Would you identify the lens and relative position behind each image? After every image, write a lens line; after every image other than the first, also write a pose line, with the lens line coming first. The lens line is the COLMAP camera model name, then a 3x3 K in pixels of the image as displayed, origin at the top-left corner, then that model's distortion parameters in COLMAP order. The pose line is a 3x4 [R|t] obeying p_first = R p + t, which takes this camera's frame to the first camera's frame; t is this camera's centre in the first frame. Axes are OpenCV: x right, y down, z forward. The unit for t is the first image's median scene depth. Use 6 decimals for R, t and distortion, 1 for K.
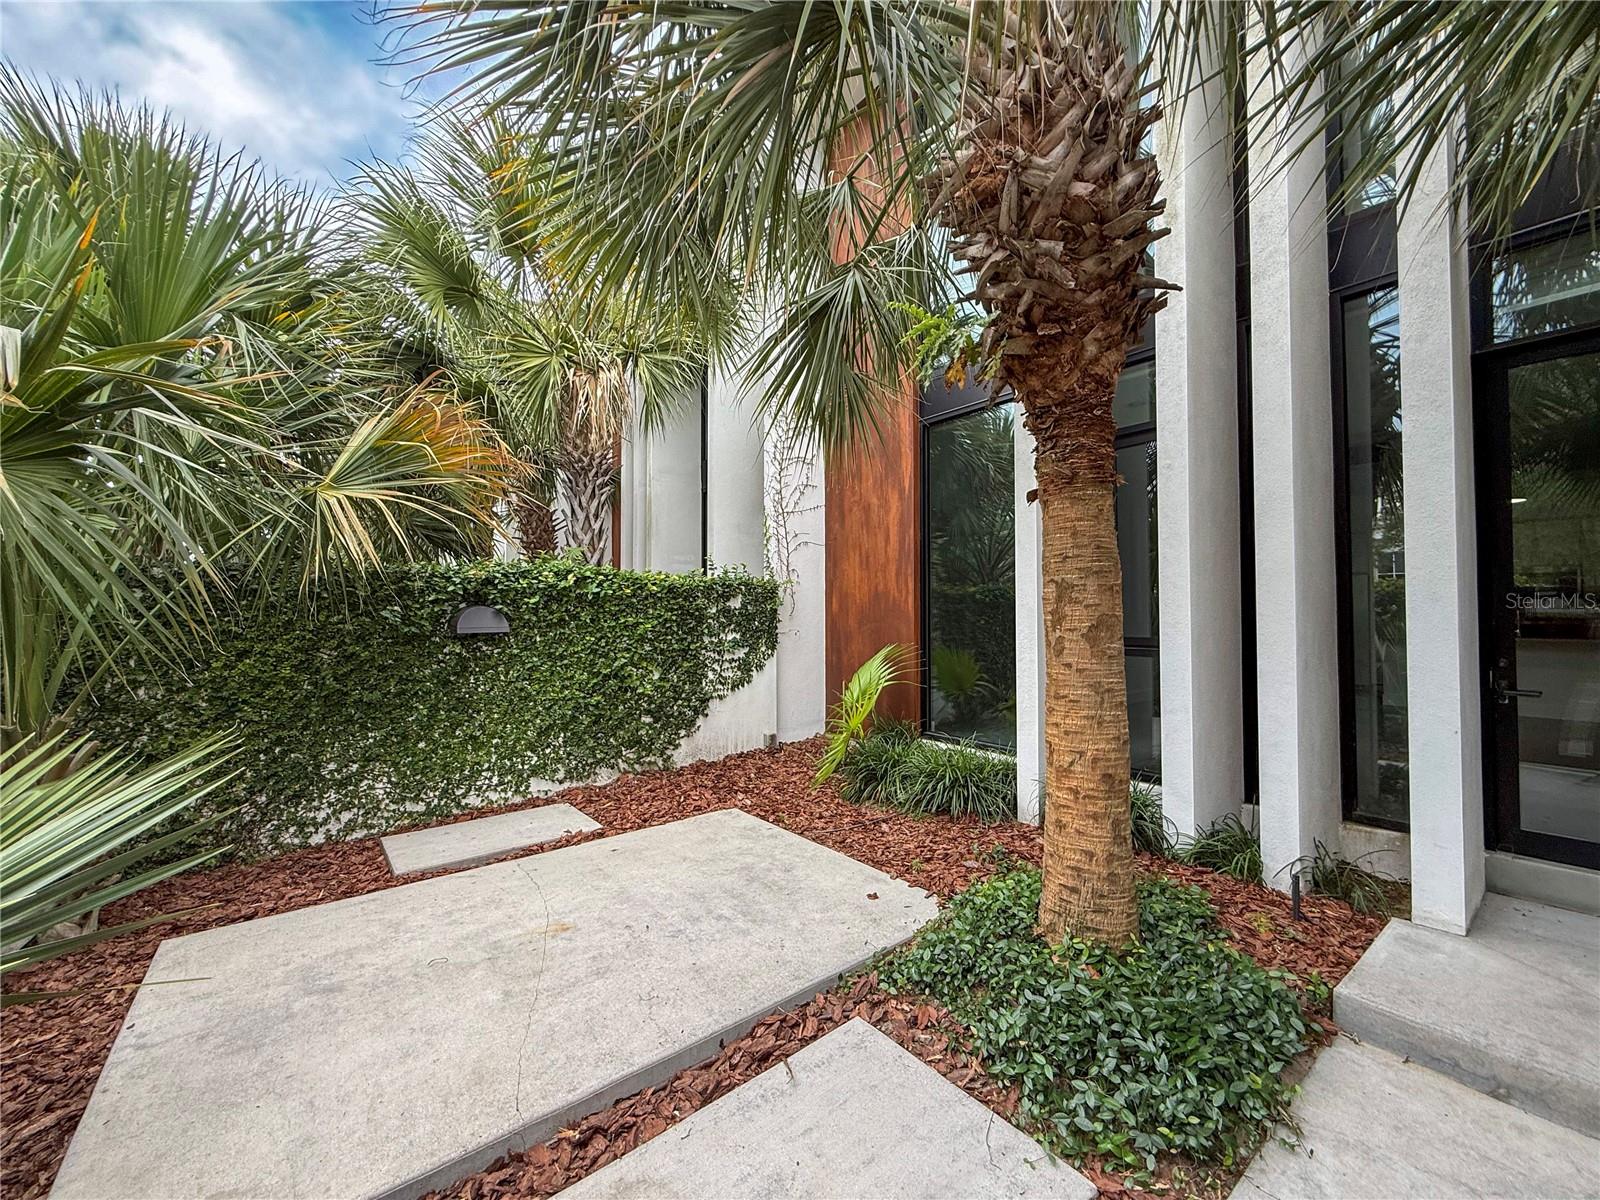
lens RADIAL K [[637.4, 0, 797.1], [0, 637.4, 599.5], [0, 0, 1]] dist [0.002116, 0.000237]
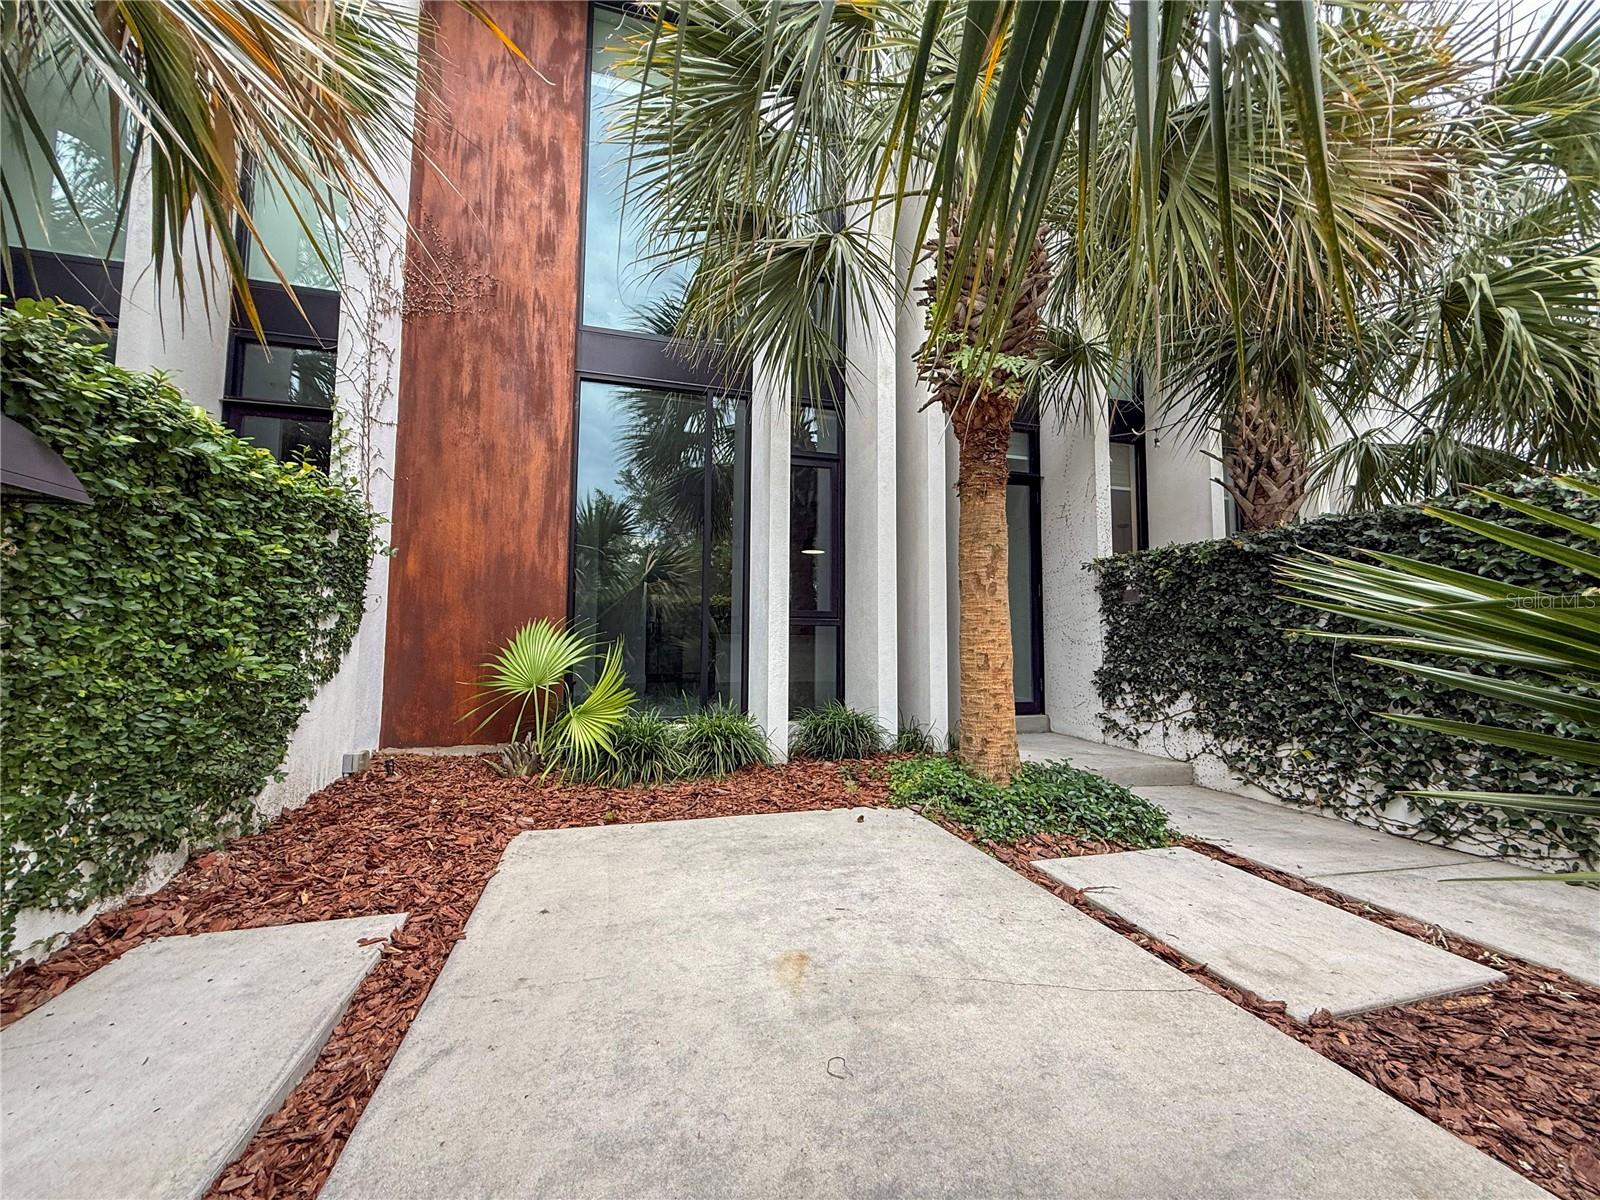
lens RADIAL K [[637.4, 0, 800.9], [0, 637.4, 604.1], [0, 0, 1]] dist [0.002116, 0.000237]
pose [[0.375246, 0.067690, 0.924450, -0.503039], [-0.029663, 0.997696, -0.061013, 0.094740], [-0.926450, -0.004527, 0.376390, 0.376984]]
